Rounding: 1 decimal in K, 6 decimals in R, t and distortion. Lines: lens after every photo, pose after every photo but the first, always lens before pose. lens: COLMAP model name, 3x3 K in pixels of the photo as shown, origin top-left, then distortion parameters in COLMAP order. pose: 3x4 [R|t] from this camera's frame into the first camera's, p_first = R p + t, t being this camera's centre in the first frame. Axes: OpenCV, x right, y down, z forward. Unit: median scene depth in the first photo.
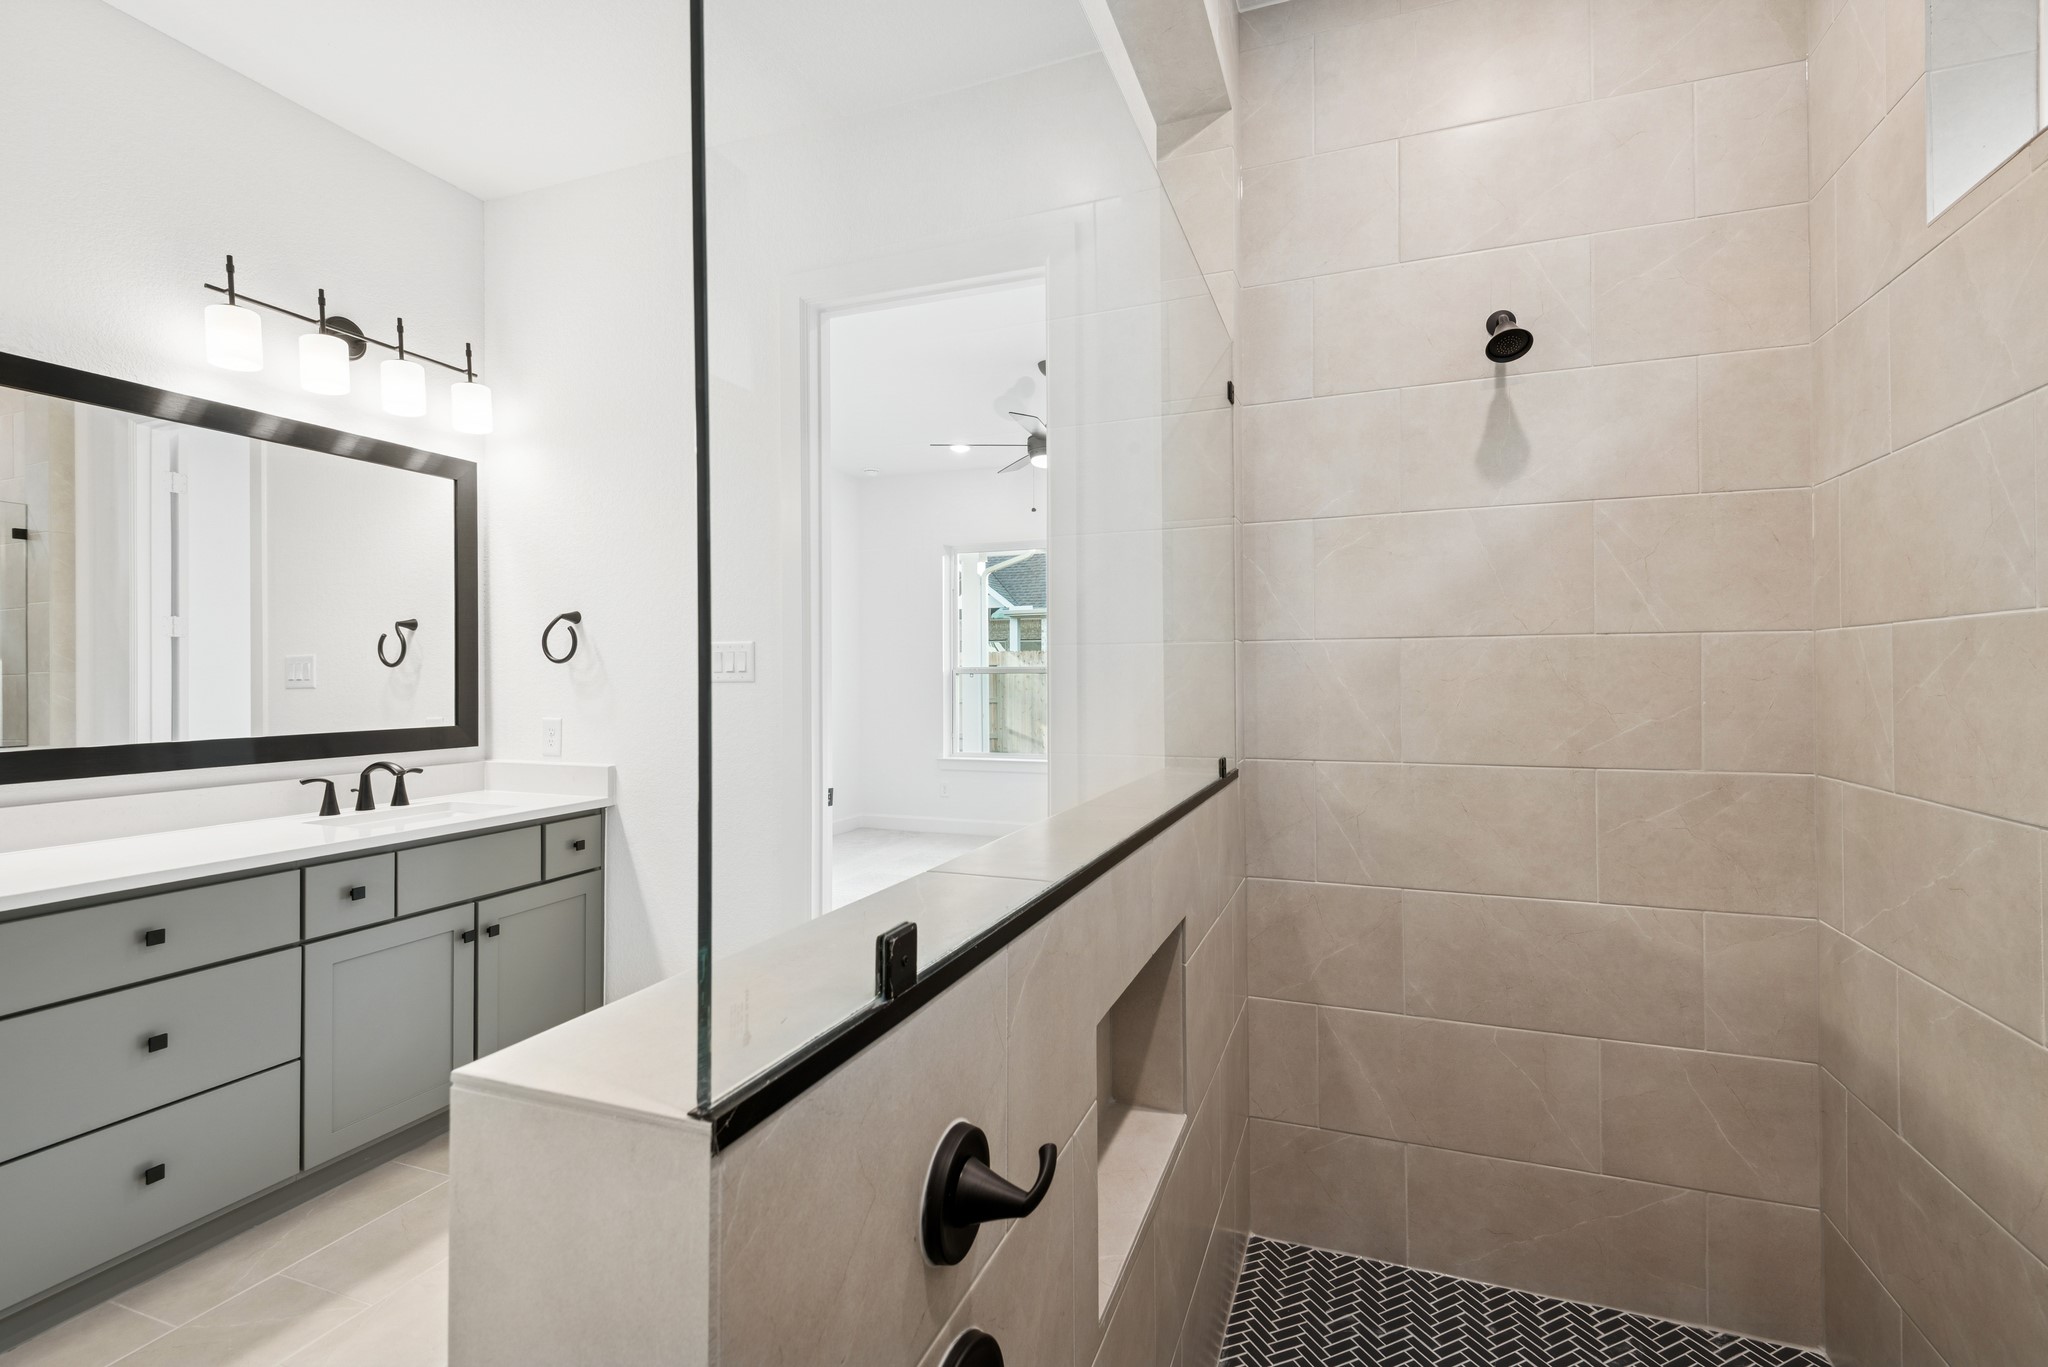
lens RADIAL K [[928.0, 0, 1032.5], [0, 928.0, 669.7], [0, 0, 1]] dist [0.020515, -0.010599]
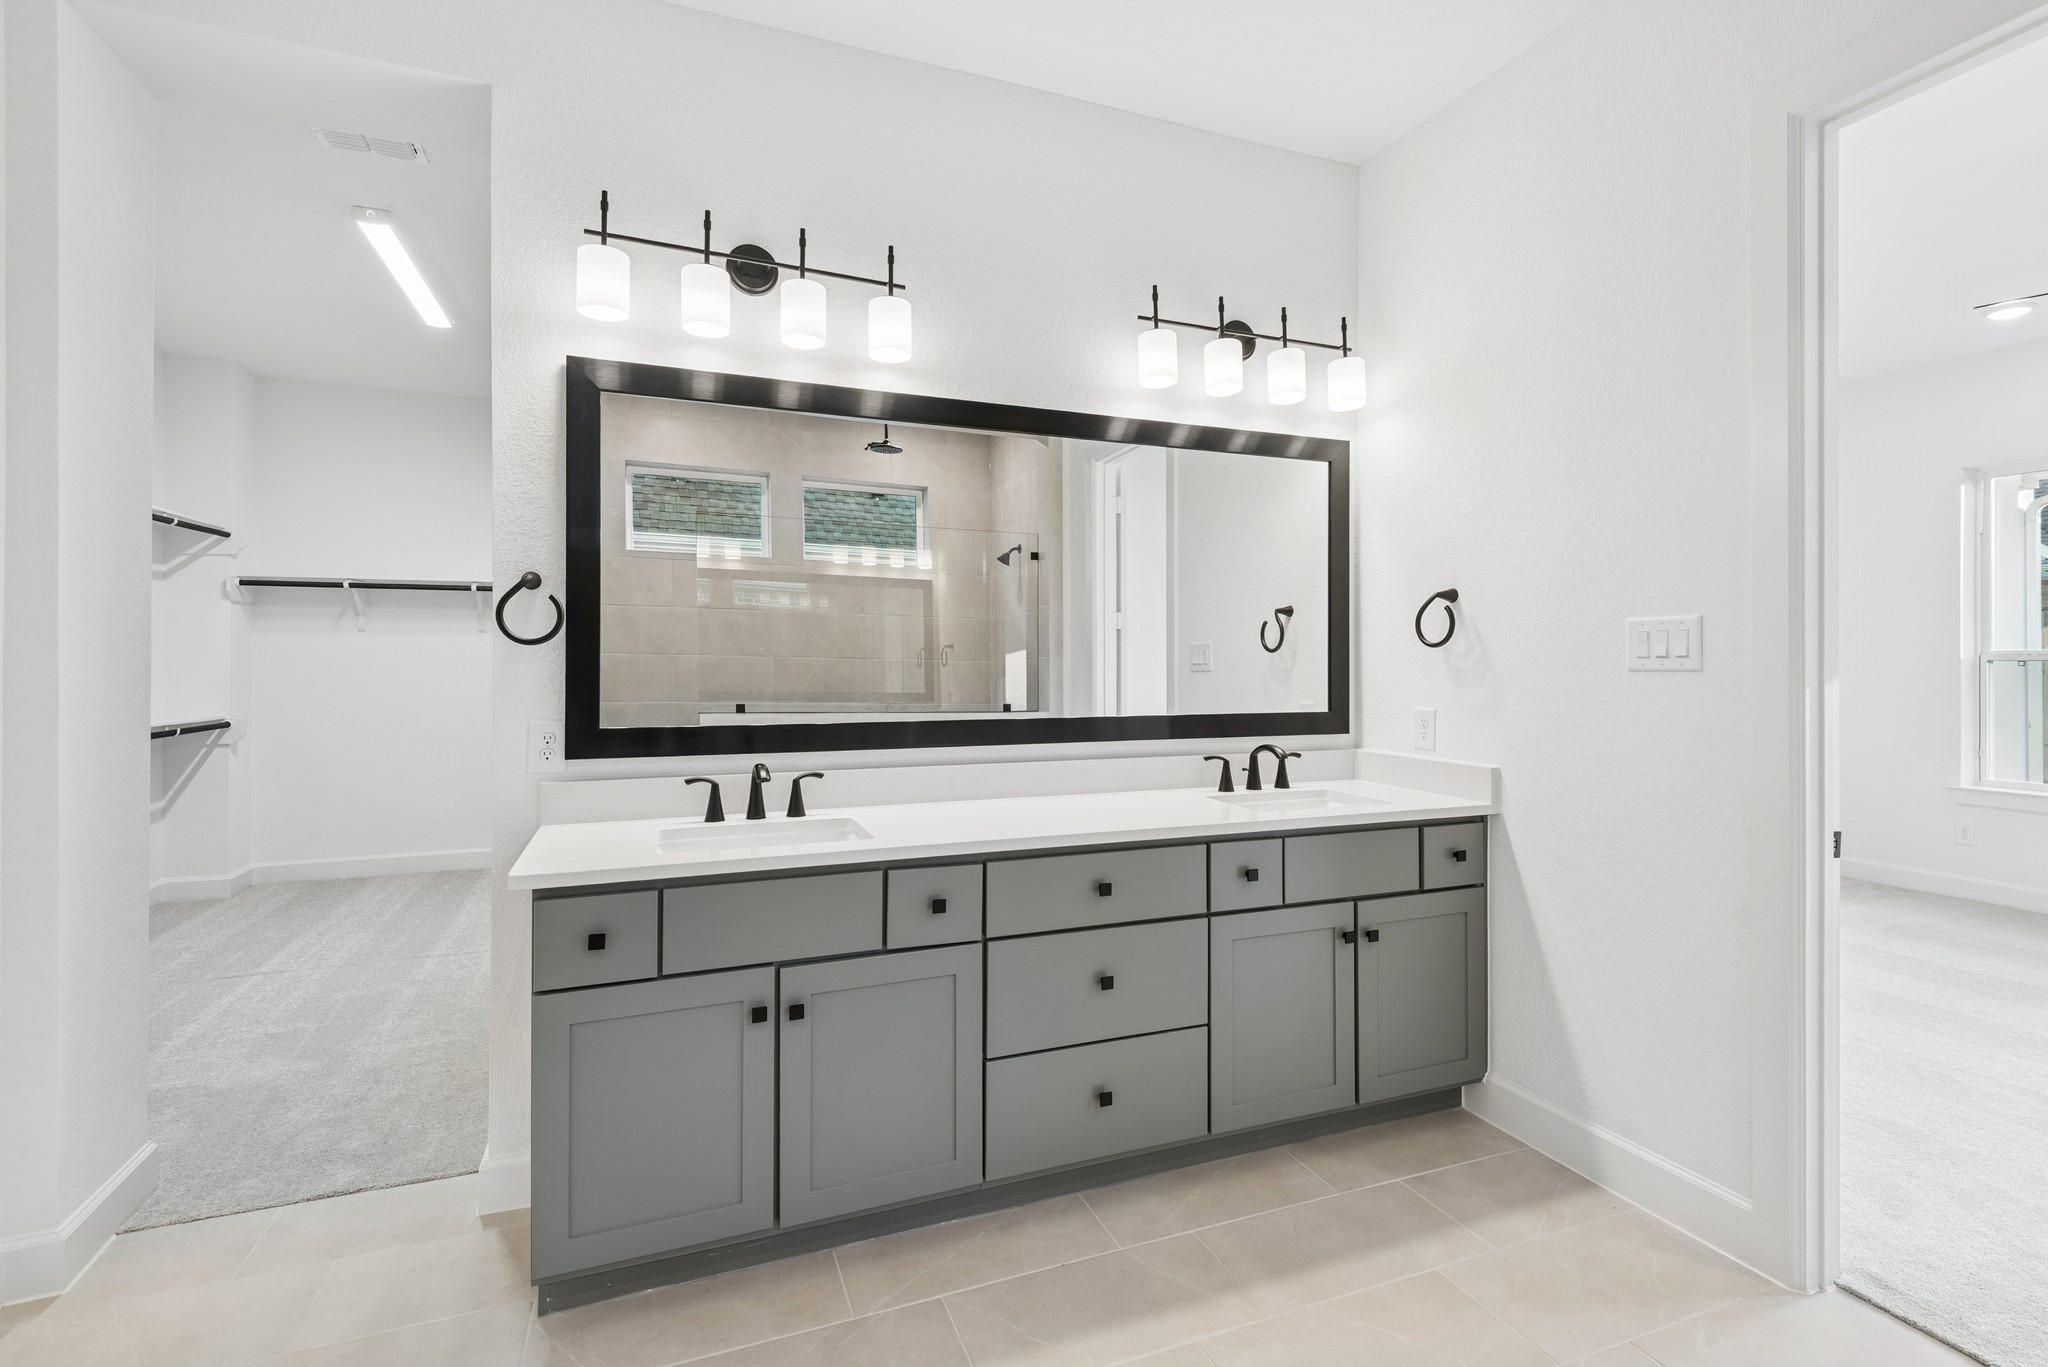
lens RADIAL K [[928.0, 0, 1004.0], [0, 928.0, 658.1], [0, 0, 1]] dist [0.020515, -0.010599]
pose [[0.648416, 0.001291, -0.761285, -0.095202], [0.000940, 0.999996, 0.002497, 0.000649], [0.761285, -0.002335, 0.648413, 0.105470]]
